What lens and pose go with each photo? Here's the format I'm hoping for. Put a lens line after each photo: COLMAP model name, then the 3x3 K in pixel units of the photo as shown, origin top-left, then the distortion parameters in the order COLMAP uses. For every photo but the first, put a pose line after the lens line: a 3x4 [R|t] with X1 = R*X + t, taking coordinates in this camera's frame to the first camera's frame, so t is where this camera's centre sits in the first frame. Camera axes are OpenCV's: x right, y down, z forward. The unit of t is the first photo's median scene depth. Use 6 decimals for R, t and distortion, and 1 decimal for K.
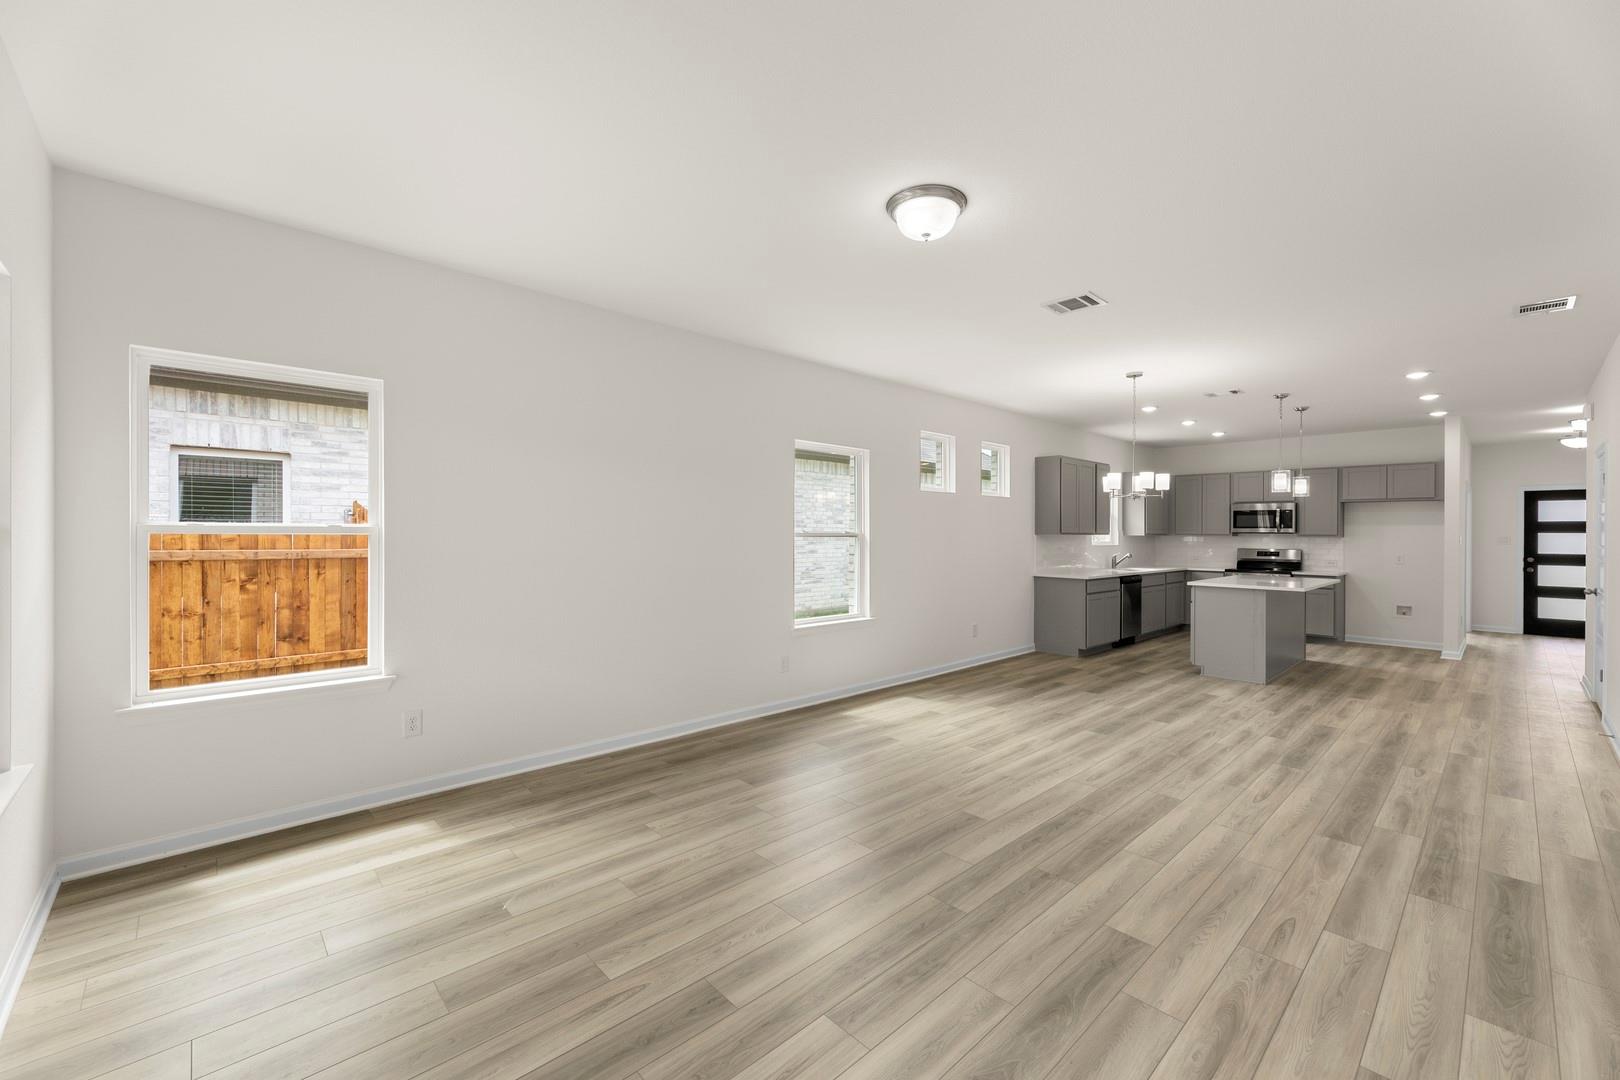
lens RADIAL K [[650.0, 0, 811.0], [0, 650.0, 538.4], [0, 0, 1]] dist [0.000109, -0.000073]
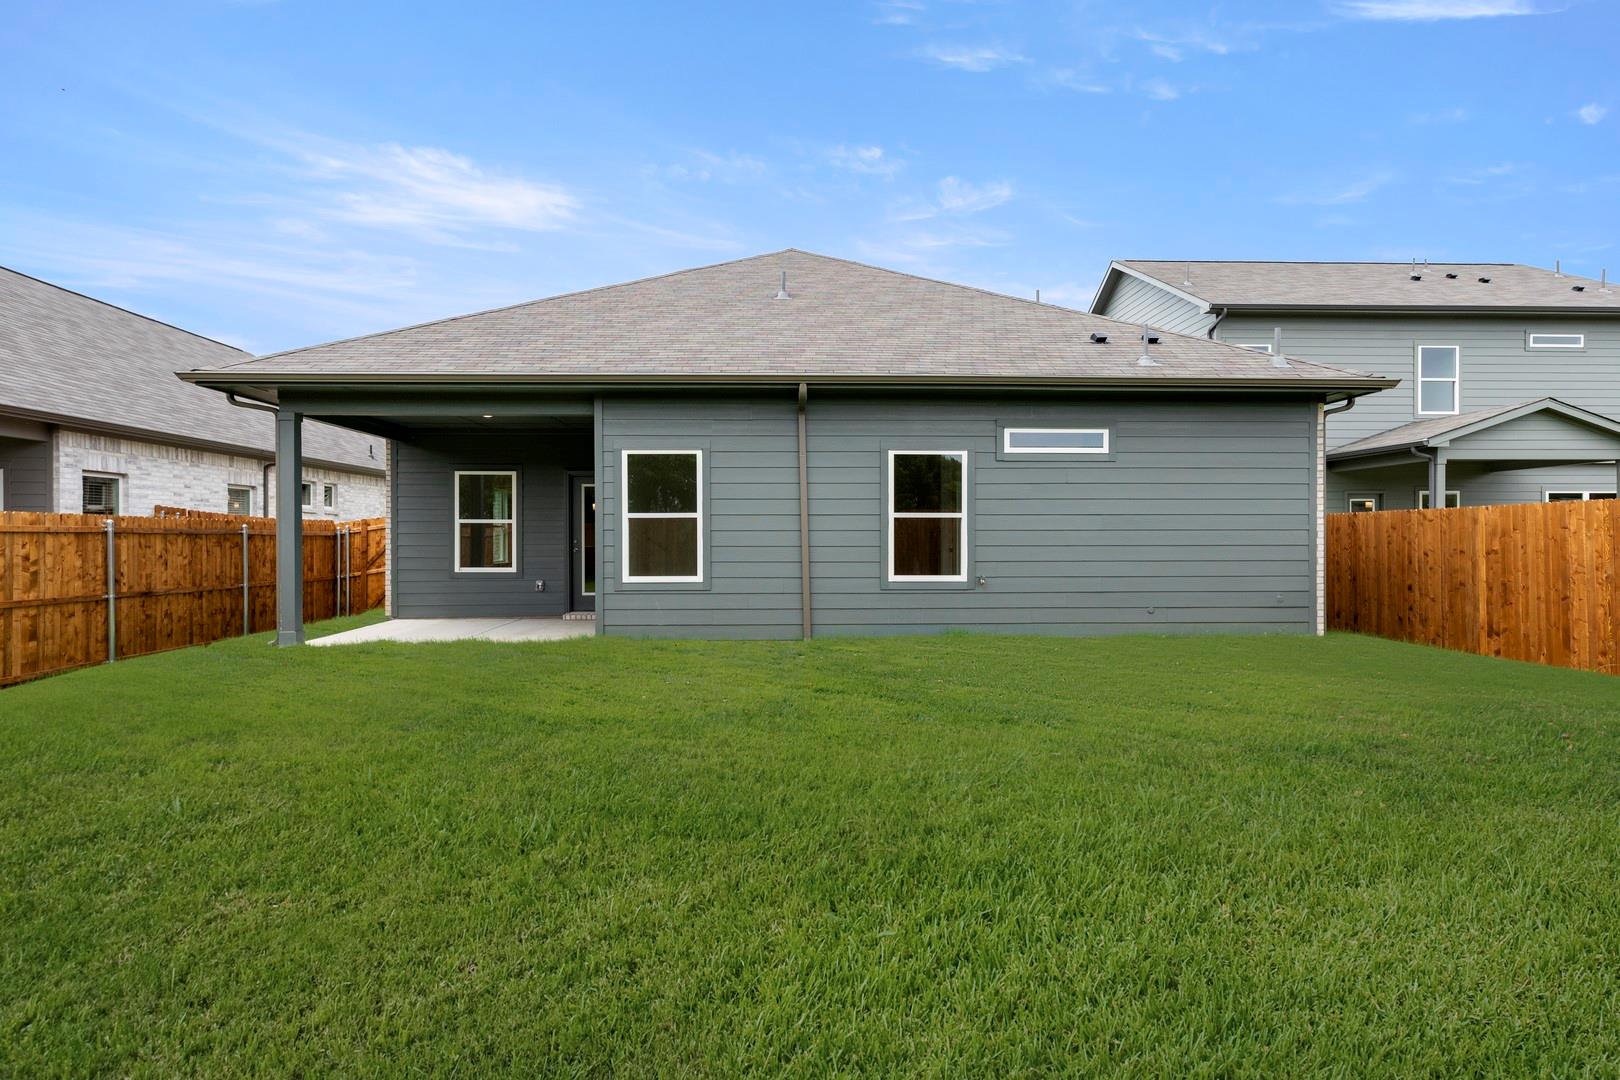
lens RADIAL K [[891.8, 0, 809.9], [0, 891.8, 536.0], [0, 0, 1]] dist [-0.000181, 0.000165]
pose [[0.652578, -0.001544, 0.757720, -1.342519], [0.003925, 0.999991, -0.001342, 0.024836], [-0.757712, 0.003850, 0.652578, -1.604470]]
